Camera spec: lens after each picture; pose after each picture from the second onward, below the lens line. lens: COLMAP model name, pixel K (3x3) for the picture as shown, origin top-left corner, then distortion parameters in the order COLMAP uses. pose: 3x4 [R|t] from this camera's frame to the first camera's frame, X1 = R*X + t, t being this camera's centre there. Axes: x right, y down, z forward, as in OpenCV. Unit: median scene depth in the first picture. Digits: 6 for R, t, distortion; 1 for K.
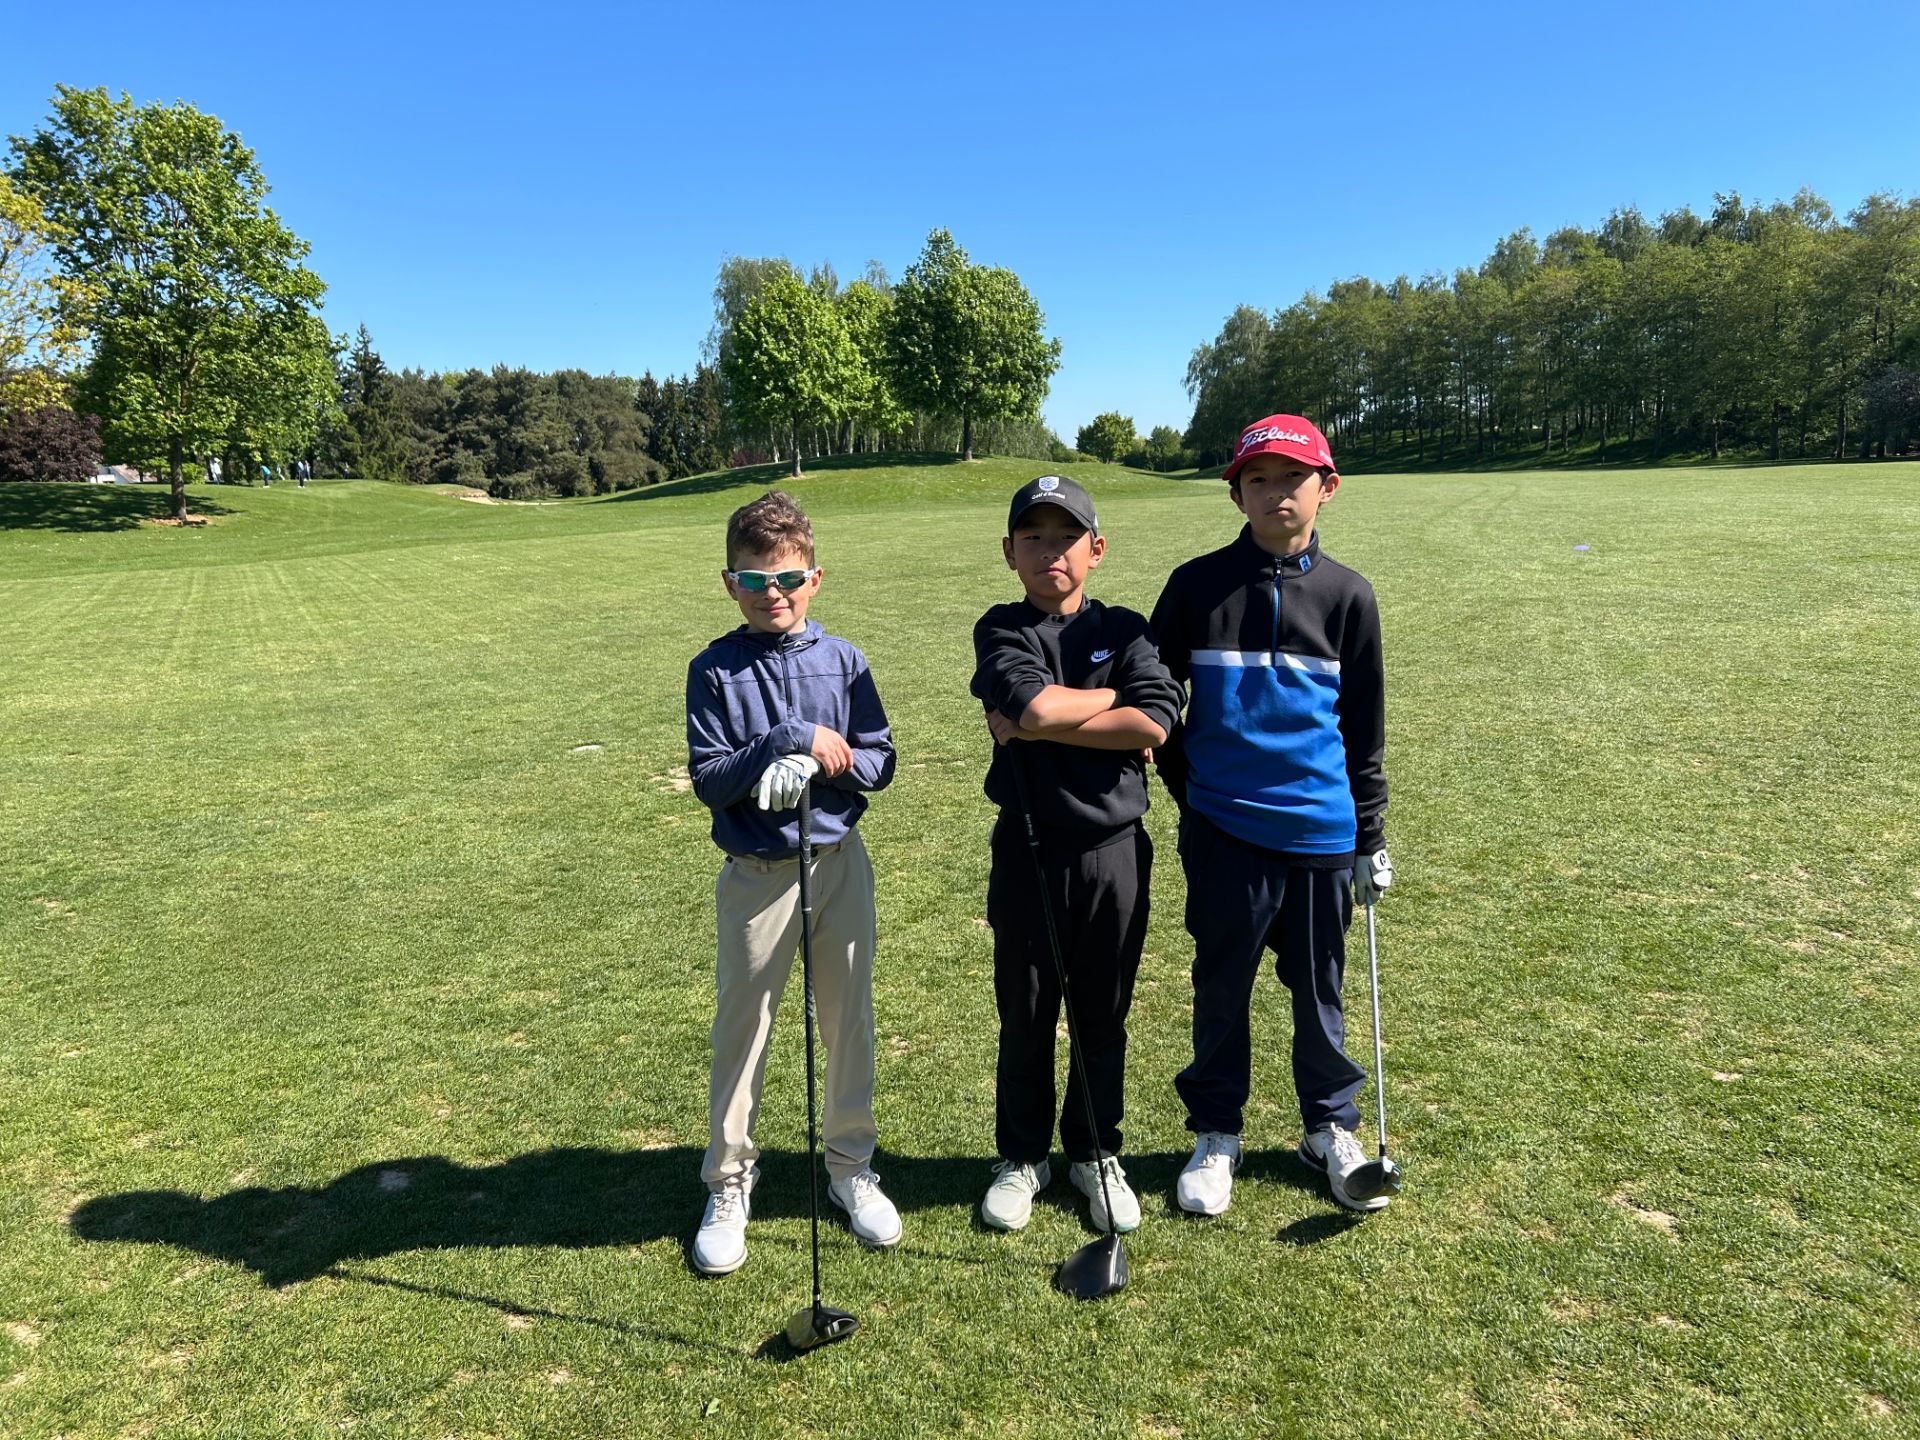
lens RADIAL K [[1439.1, 0, 961.5], [0, 1439.1, 735.8], [0, 0, 1]] dist [0.050448, -0.059412]
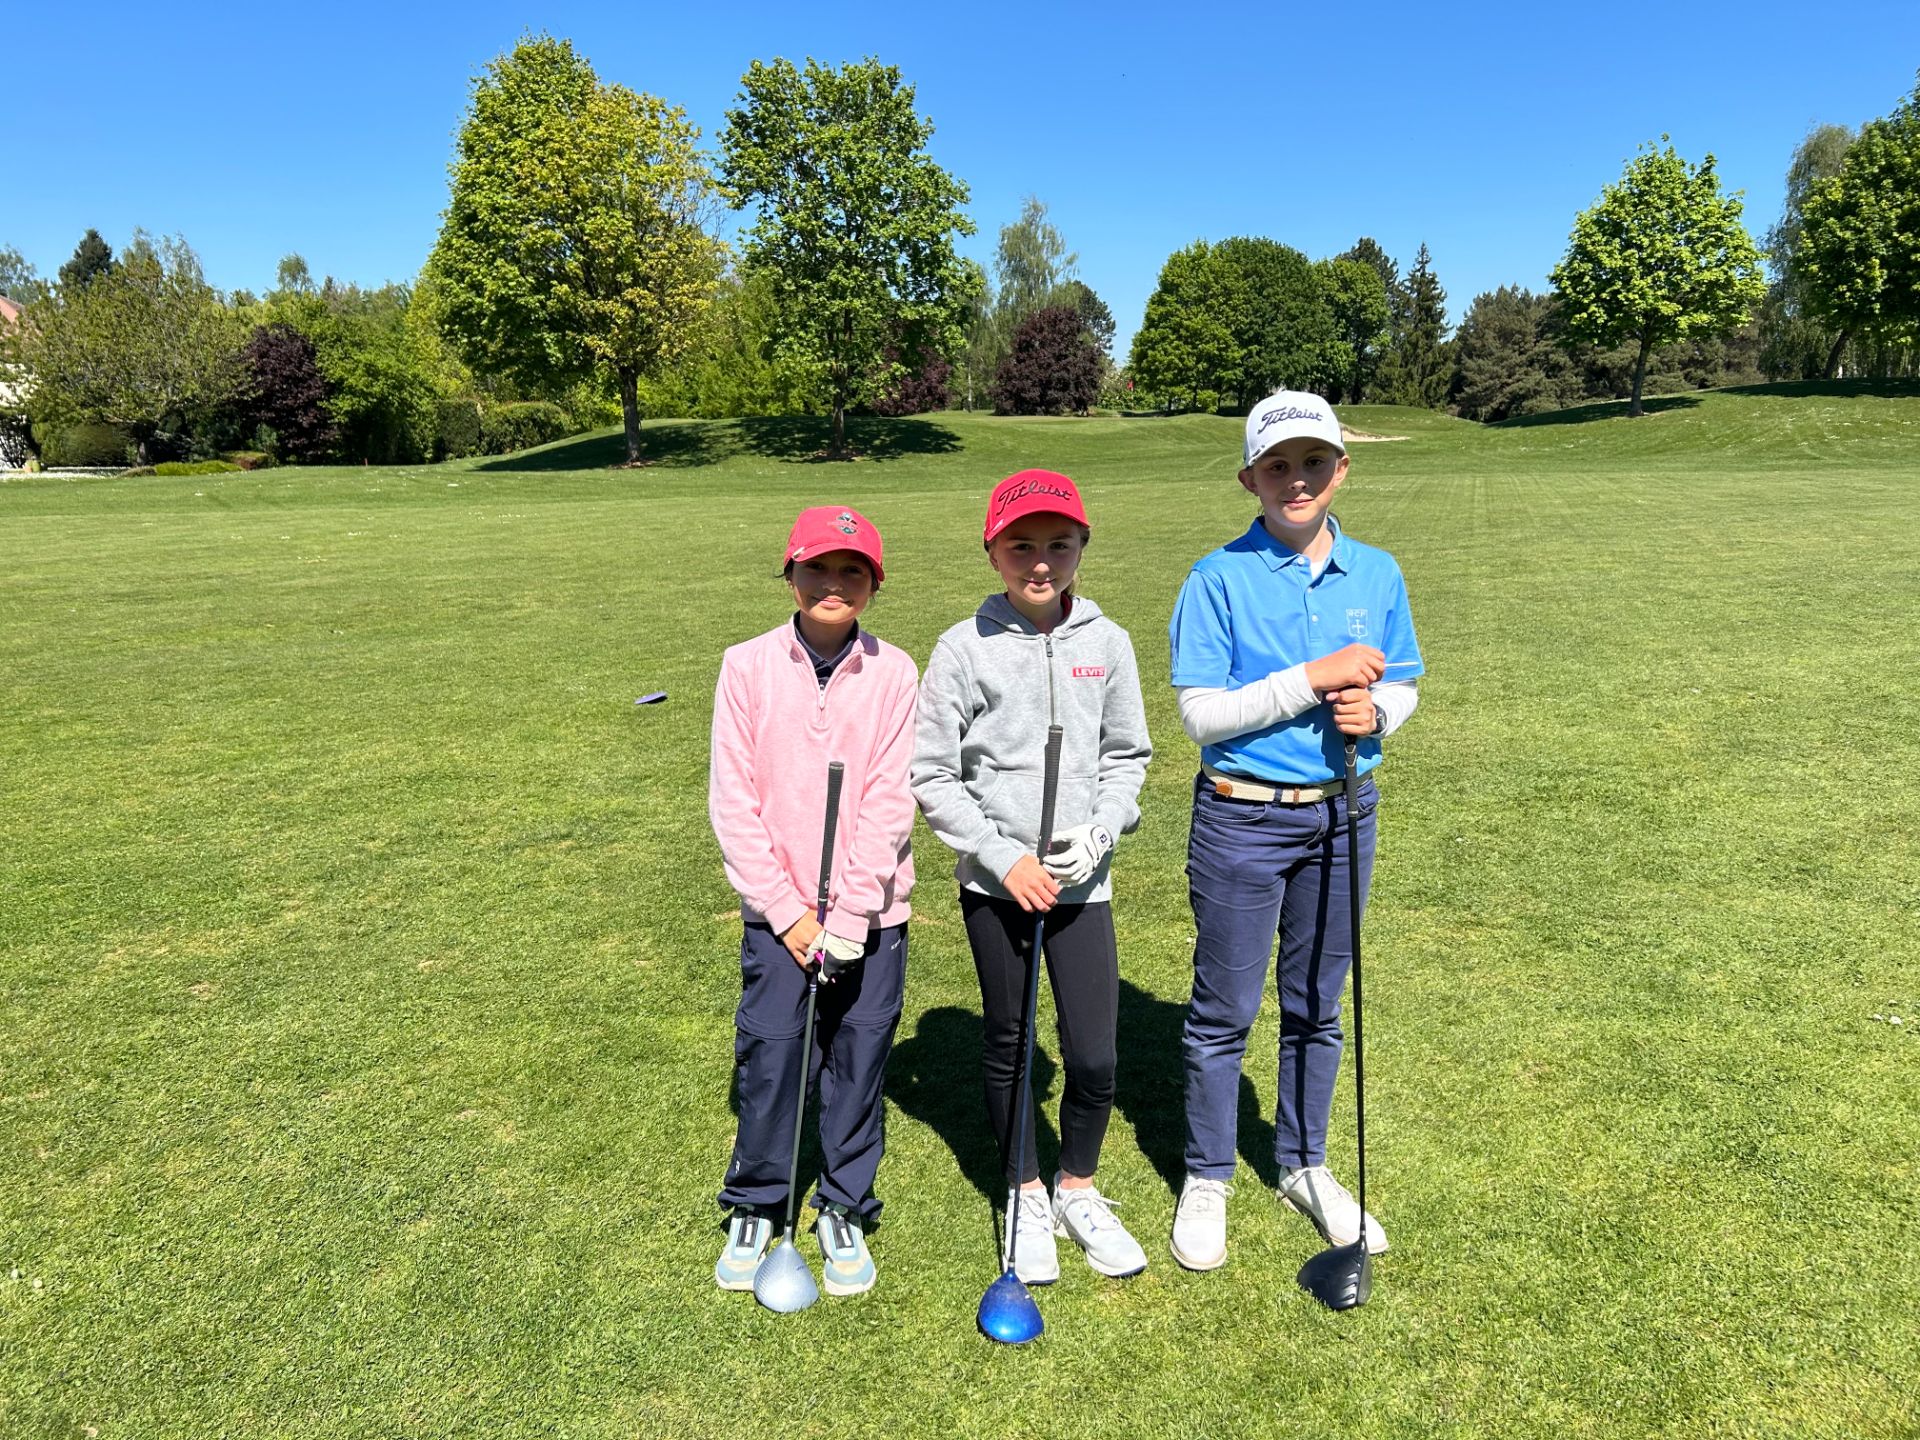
lens RADIAL K [[1439.1, 0, 949.1], [0, 1439.1, 717.3], [0, 0, 1]] dist [0.050448, -0.059412]
pose [[0.689828, 0.165368, -0.704834, 0.098796], [-0.135492, 0.985851, 0.098692, -0.021855], [0.711182, 0.027419, 0.702473, 0.090985]]
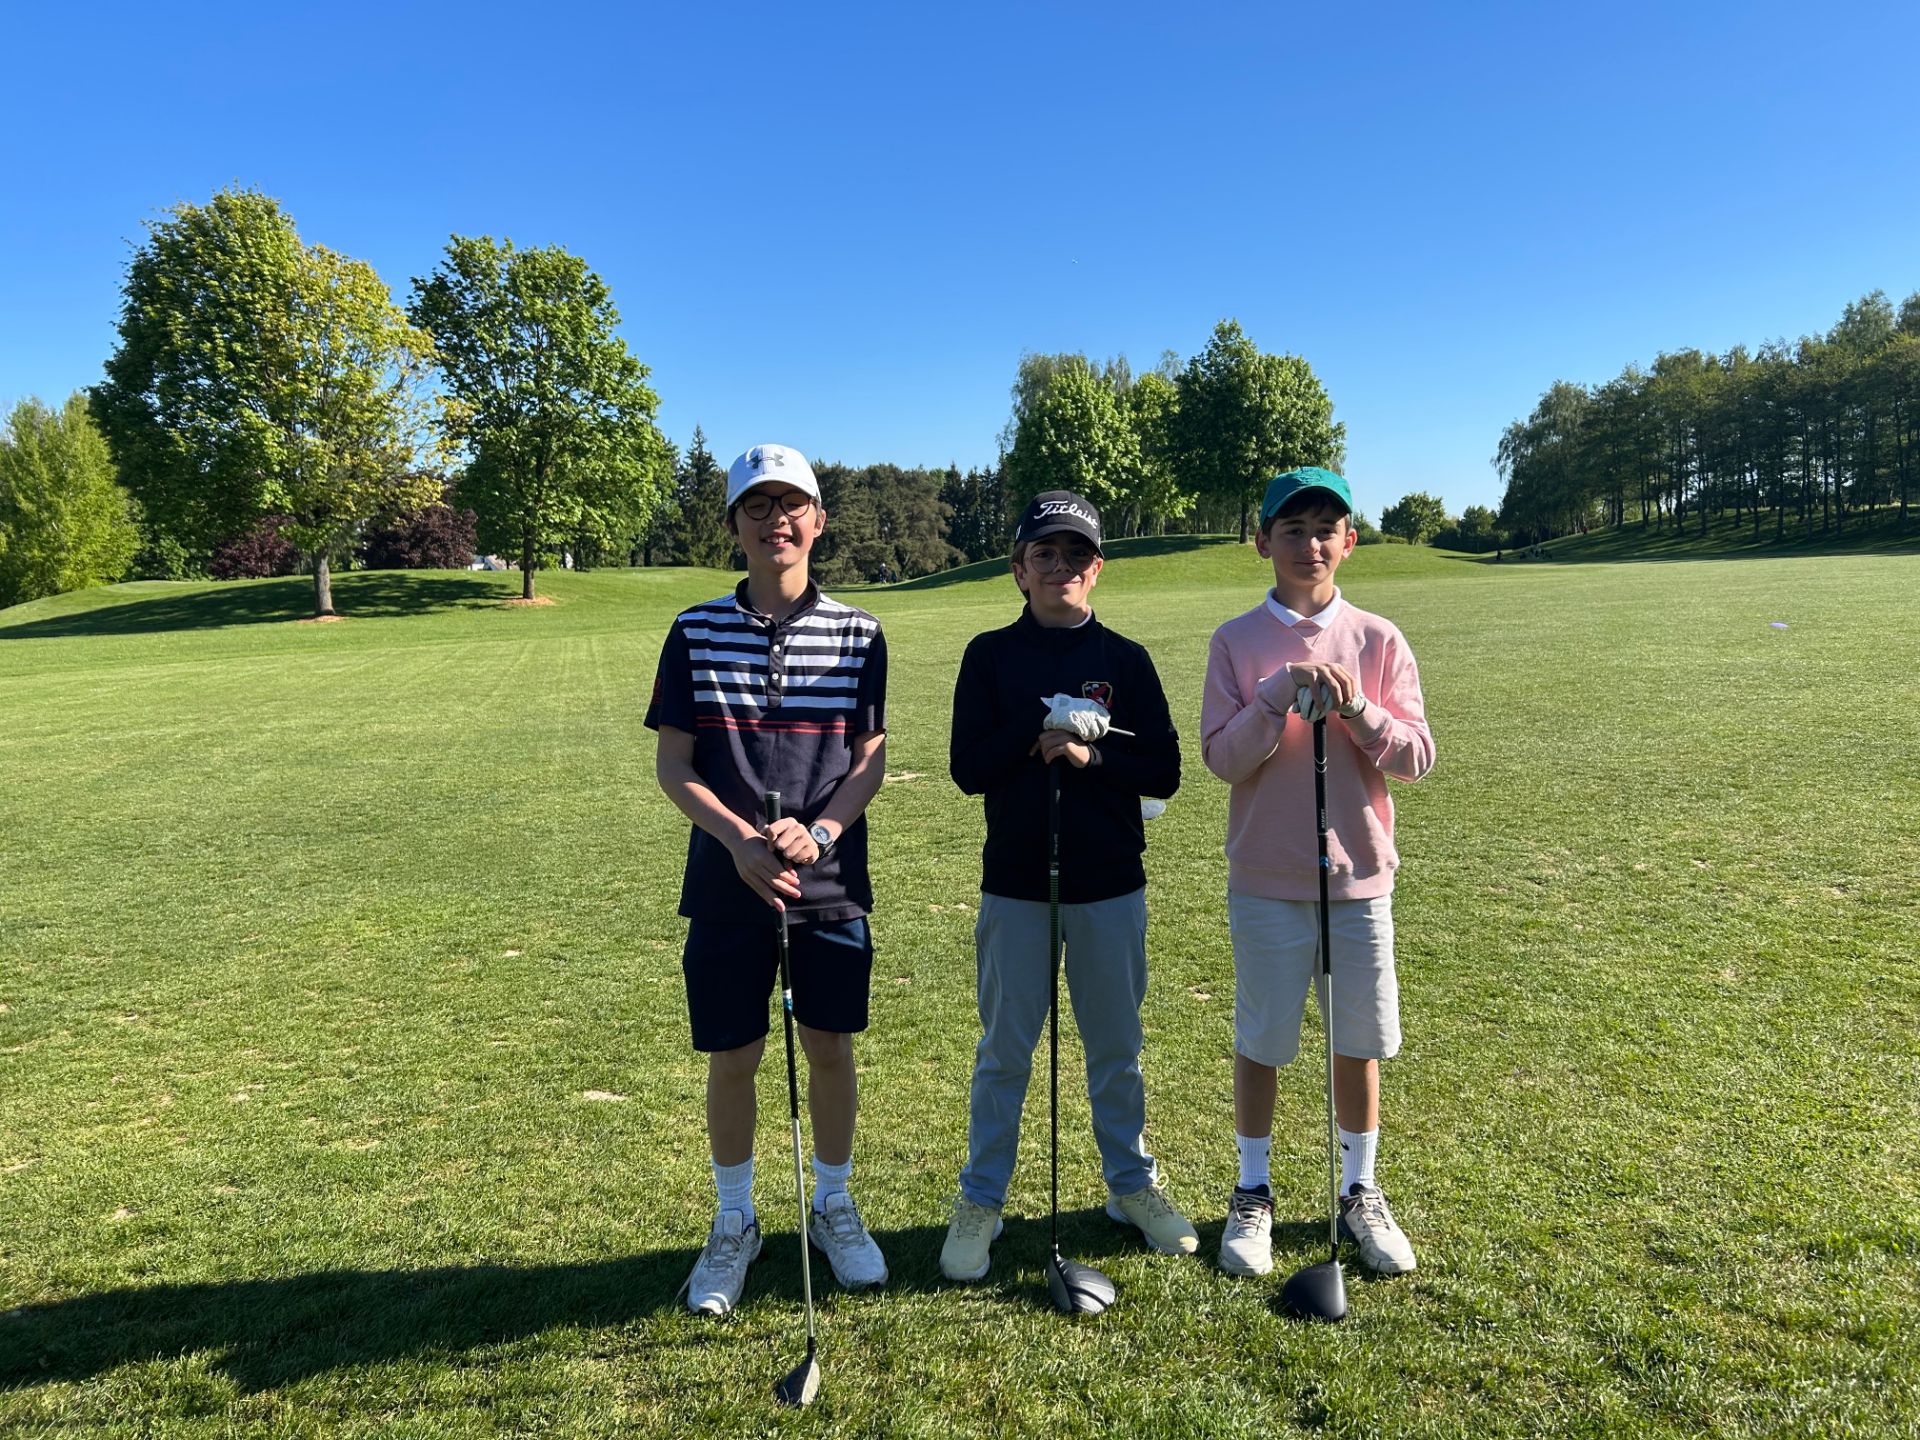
lens RADIAL K [[1439.1, 0, 955.5], [0, 1439.1, 733.4], [0, 0, 1]] dist [0.050448, -0.059412]
pose [[0.977702, 0.019585, -0.209081, 0.009925], [-0.031871, 0.997947, -0.055553, 0.002455], [0.207563, 0.060978, 0.976319, -0.012294]]
